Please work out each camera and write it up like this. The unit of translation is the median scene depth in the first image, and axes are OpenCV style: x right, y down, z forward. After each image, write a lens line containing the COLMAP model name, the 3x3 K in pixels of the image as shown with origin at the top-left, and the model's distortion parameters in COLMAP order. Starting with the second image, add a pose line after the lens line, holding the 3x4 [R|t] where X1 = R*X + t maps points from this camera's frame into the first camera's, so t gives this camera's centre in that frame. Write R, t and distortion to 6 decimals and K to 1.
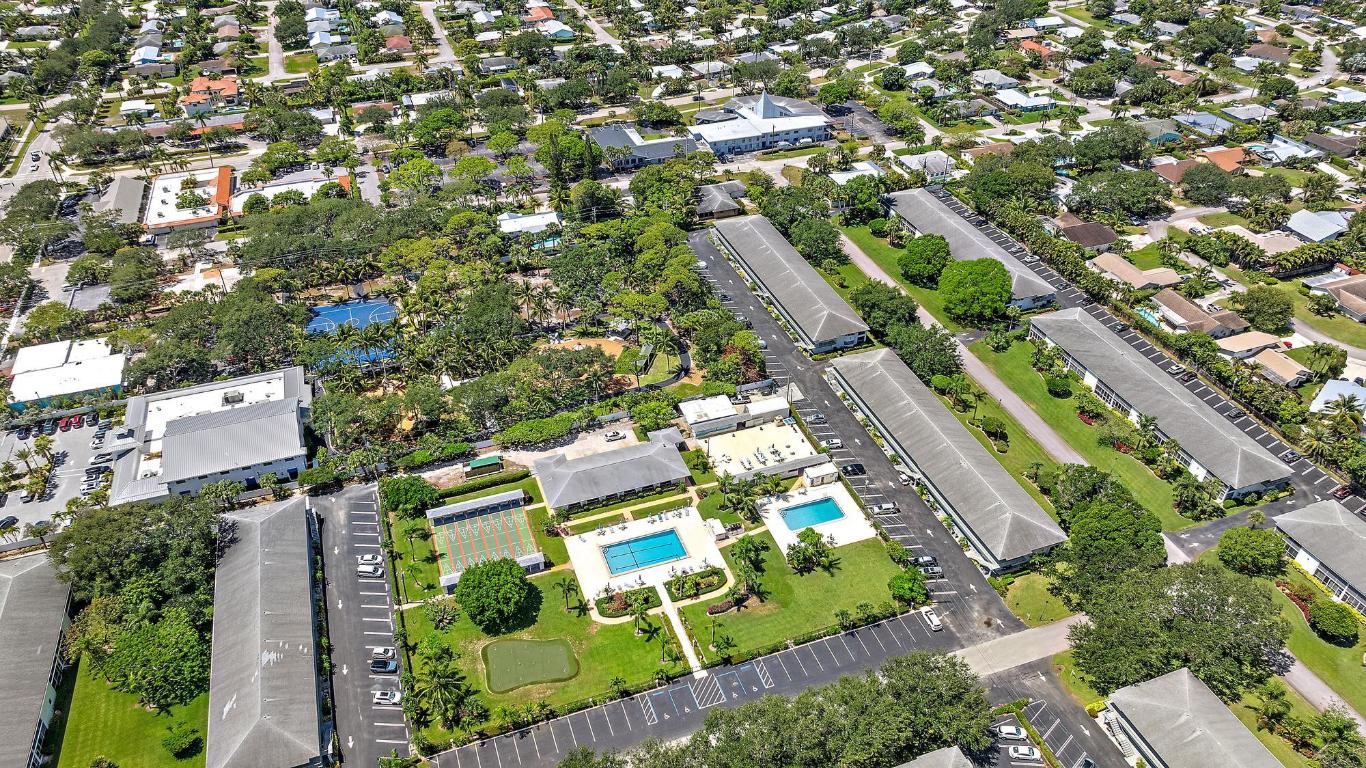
lens RADIAL K [[967.0, 0, 683.0], [0, 967.0, 384.0], [0, 0, 1]] dist [-0.040533, 0.001961]
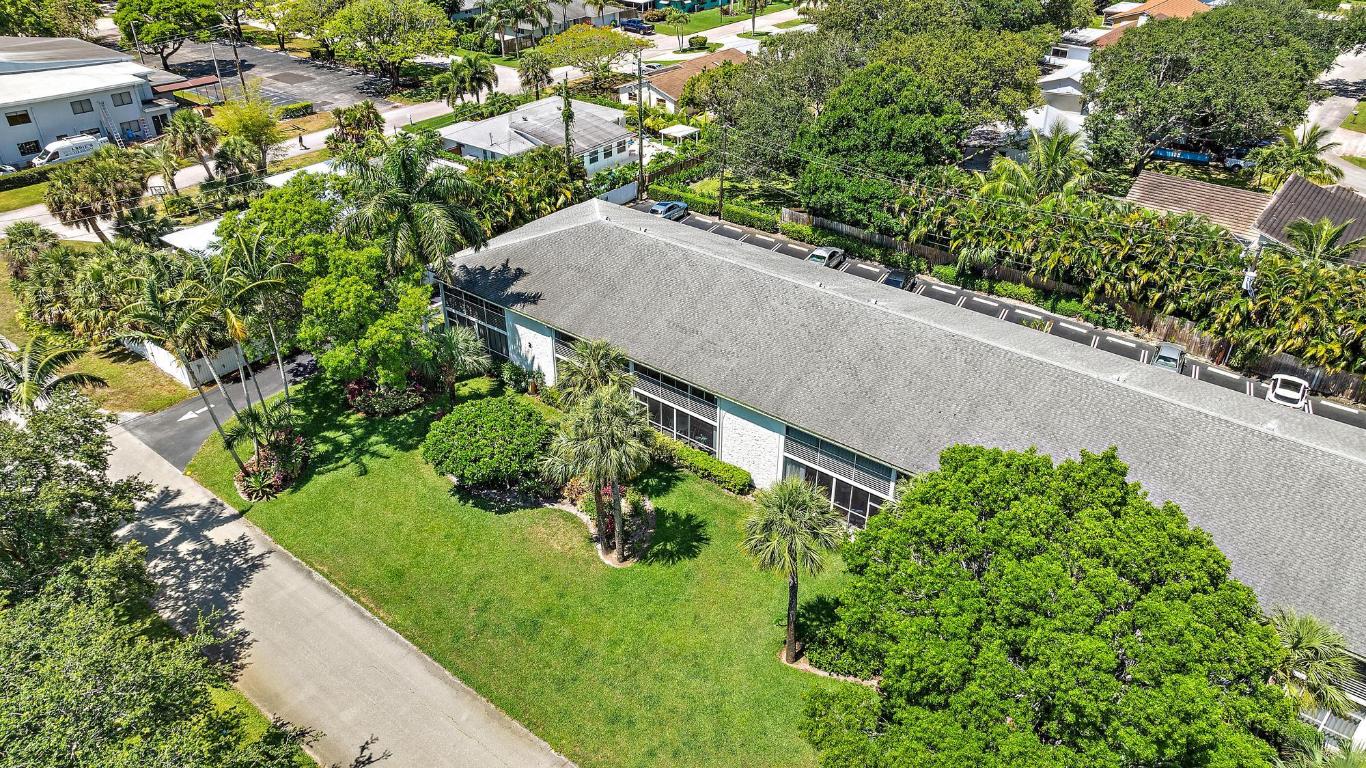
lens RADIAL K [[967.0, 0, 683.0], [0, 967.0, 384.0], [0, 0, 1]] dist [-0.040533, 0.001961]
pose [[0.852358, -0.272386, 0.446420, 0.156037], [0.309313, 0.950904, -0.010378, -0.156815], [-0.421676, 0.146929, 0.894763, 0.813302]]
